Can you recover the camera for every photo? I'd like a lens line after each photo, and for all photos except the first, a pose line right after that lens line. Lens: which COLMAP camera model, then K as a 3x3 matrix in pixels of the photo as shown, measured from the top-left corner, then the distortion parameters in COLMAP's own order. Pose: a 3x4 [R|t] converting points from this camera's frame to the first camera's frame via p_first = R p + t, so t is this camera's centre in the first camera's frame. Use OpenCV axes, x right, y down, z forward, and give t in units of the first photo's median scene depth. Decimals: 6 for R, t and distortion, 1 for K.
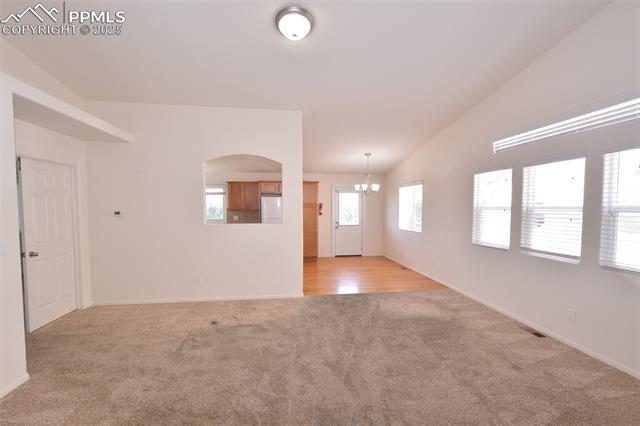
lens RADIAL K [[281.8, 0, 321.8], [0, 281.8, 217.6], [0, 0, 1]] dist [-0.005799, -0.009321]
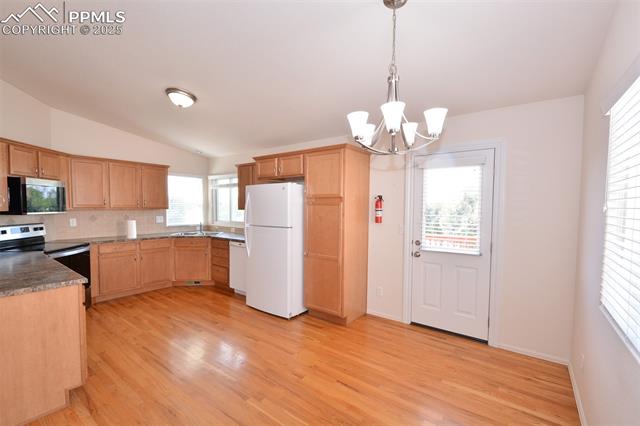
lens RADIAL K [[281.8, 0, 319.1], [0, 281.8, 217.6], [0, 0, 1]] dist [-0.005799, -0.009321]
pose [[0.694846, 0.031868, -0.718452, 0.460875], [-0.032644, 0.999386, 0.012758, -0.034802], [0.718418, 0.014589, 0.695459, 1.152272]]
